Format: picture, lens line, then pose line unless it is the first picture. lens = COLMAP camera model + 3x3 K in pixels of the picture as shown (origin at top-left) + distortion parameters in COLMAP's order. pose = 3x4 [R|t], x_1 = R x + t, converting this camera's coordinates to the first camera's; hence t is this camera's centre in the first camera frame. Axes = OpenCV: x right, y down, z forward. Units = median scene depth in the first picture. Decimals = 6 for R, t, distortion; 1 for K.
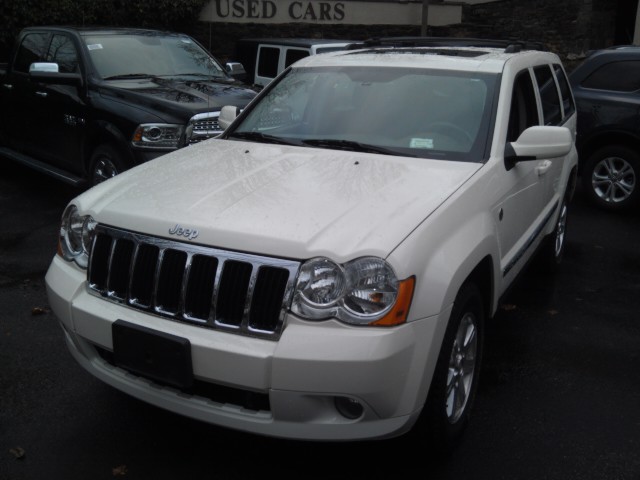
lens RADIAL K [[725.3, 0, 320.0], [0, 725.3, 240.0], [0, 0, 1]] dist [-0.021761, -0.023563]
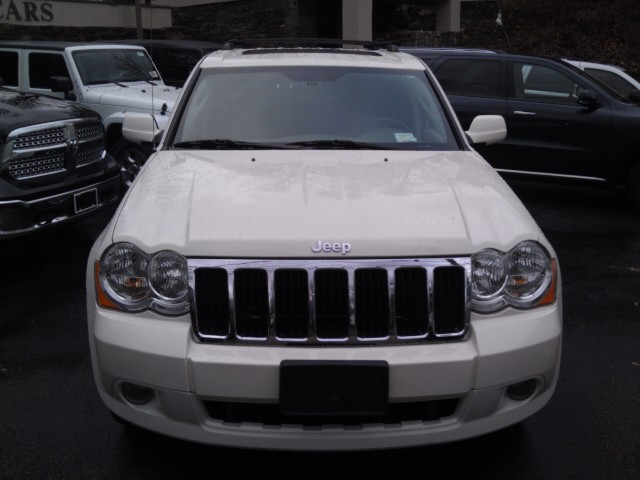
lens RADIAL K [[725.3, 0, 320.0], [0, 725.3, 240.0], [0, 0, 1]] dist [-0.021761, -0.023563]
pose [[0.835474, -0.139044, 0.531648, -0.284761], [0.144052, 0.989043, 0.032293, -0.021642], [-0.530312, 0.049605, 0.846350, 0.106494]]
